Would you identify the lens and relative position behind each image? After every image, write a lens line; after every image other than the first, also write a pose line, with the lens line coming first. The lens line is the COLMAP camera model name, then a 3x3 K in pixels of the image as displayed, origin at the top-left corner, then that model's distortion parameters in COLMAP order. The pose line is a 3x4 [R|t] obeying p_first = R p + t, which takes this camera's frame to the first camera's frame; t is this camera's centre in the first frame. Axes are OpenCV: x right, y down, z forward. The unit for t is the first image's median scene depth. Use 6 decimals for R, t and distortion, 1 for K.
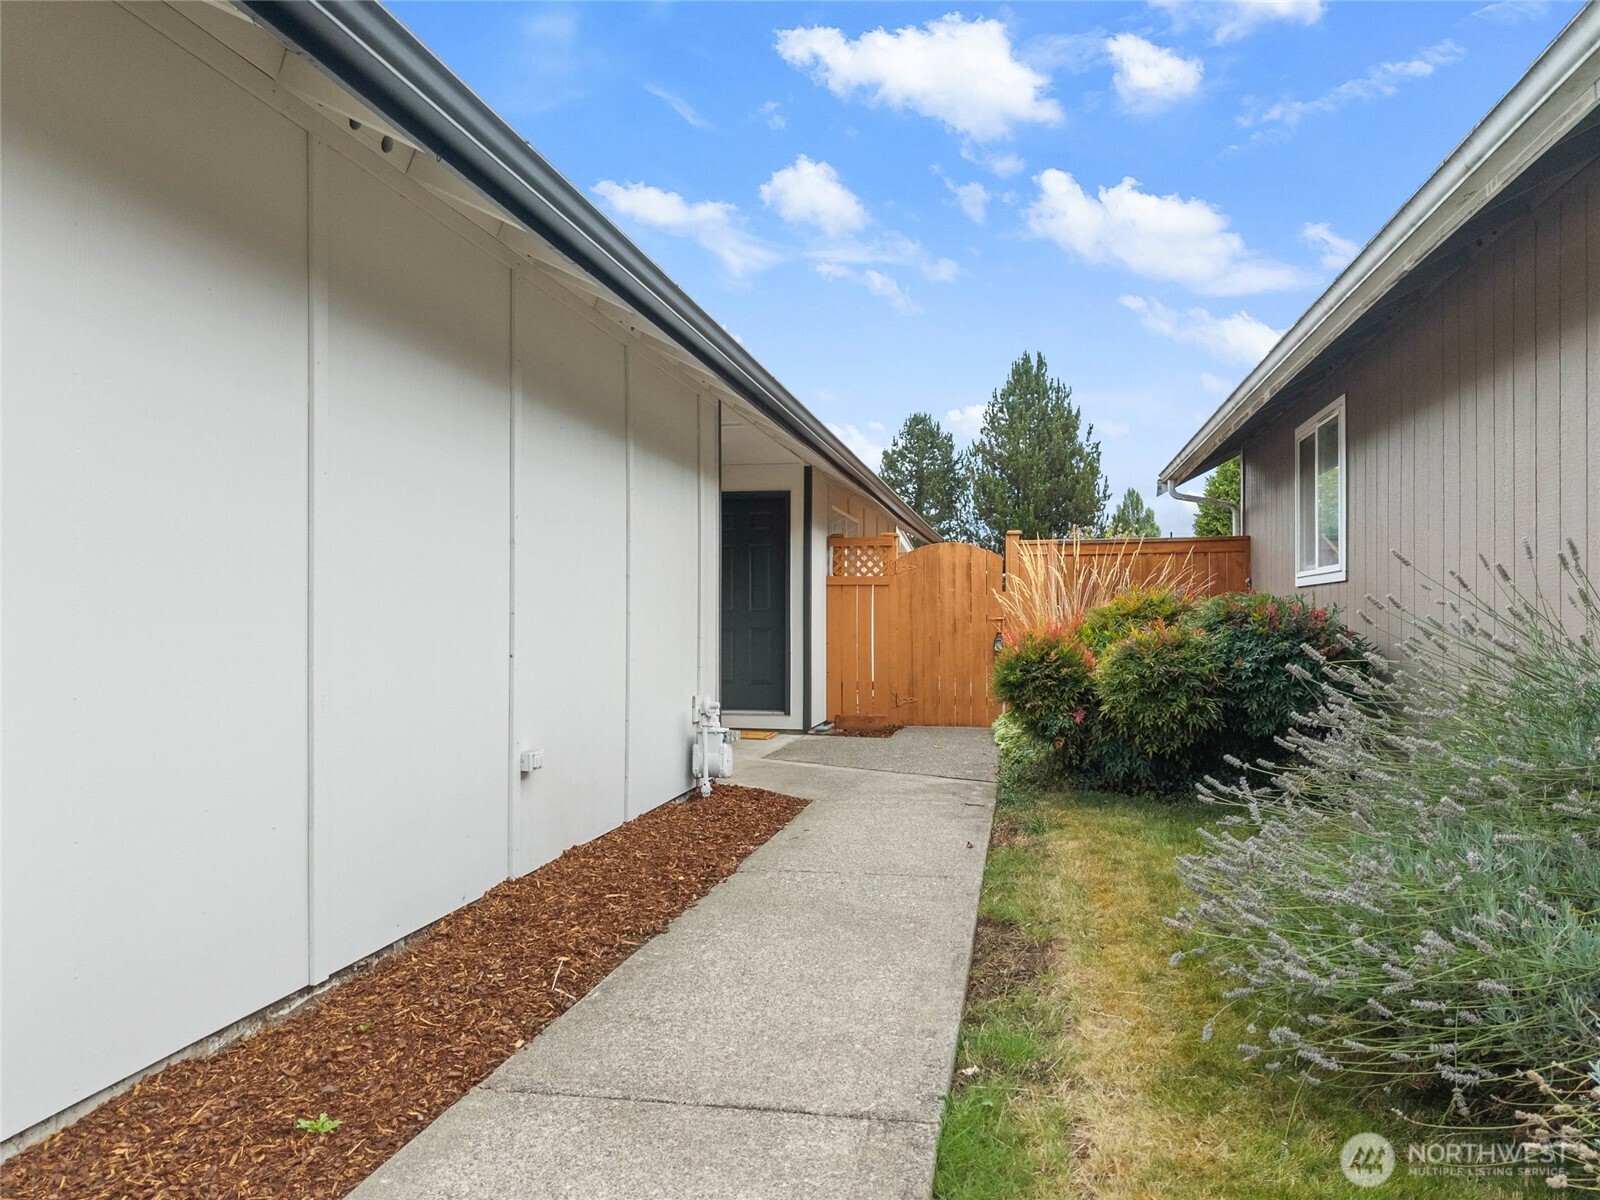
lens RADIAL K [[1105.9, 0, 803.3], [0, 1105.9, 606.5], [0, 0, 1]] dist [0.057718, -0.001065]
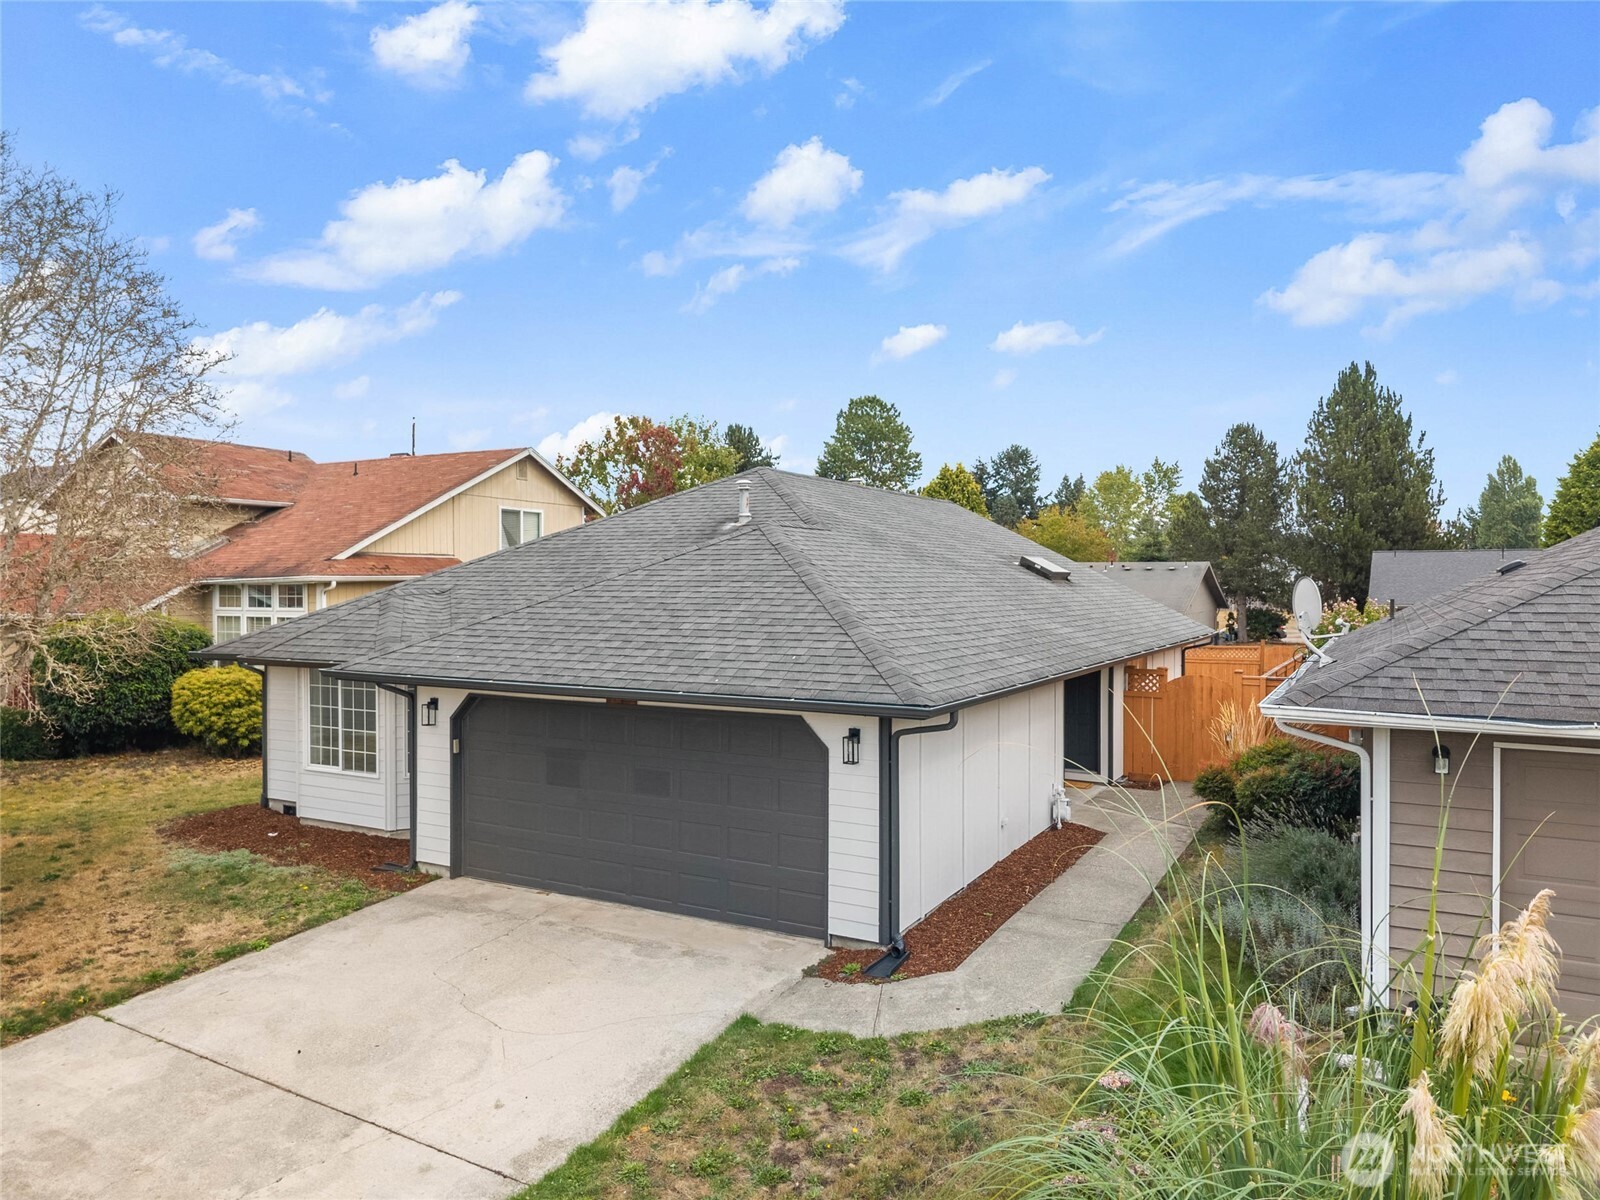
lens RADIAL K [[1109.8, 0, 801.4], [0, 1109.8, 591.4], [0, 0, 1]] dist [-0.007697, -0.003819]
pose [[0.958869, 0.008244, -0.283730, 0.004417], [-0.003963, 0.999870, 0.015658, -0.032913], [0.283822, -0.013890, 0.958776, -0.125218]]
